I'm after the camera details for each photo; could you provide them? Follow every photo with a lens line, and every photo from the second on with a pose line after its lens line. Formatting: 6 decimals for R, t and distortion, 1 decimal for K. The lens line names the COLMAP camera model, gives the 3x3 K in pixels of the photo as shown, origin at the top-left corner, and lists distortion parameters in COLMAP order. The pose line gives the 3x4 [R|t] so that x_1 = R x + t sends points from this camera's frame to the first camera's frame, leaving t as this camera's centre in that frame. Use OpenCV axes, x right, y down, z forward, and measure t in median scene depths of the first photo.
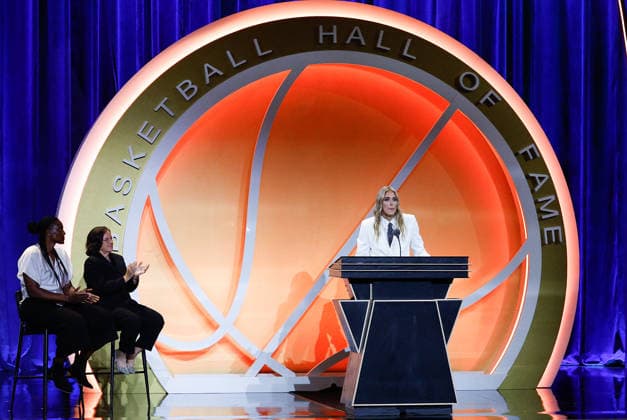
lens RADIAL K [[1913.0, 0, 313.5], [0, 1913.0, 210.0], [0, 0, 1]] dist [0.064526, 0.385043]
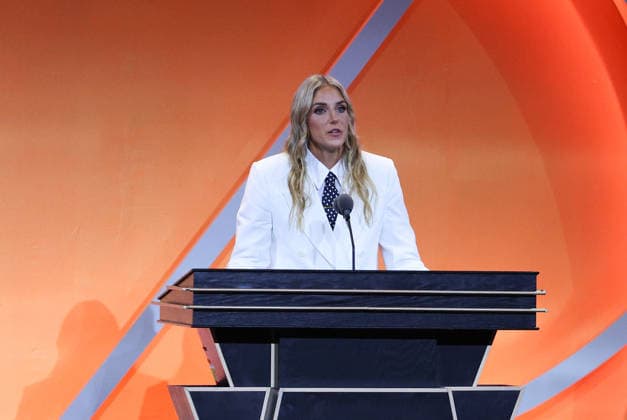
lens RADIAL K [[3228.6, 0, 313.5], [0, 3228.6, 210.0], [0, 0, 1]] dist [0.421224, 10.553710]
pose [[0.998579, 0.010266, 0.052294, 0.005023], [-0.009869, 0.999920, -0.007852, 0.017692], [-0.052370, 0.007325, 0.998601, 0.378115]]
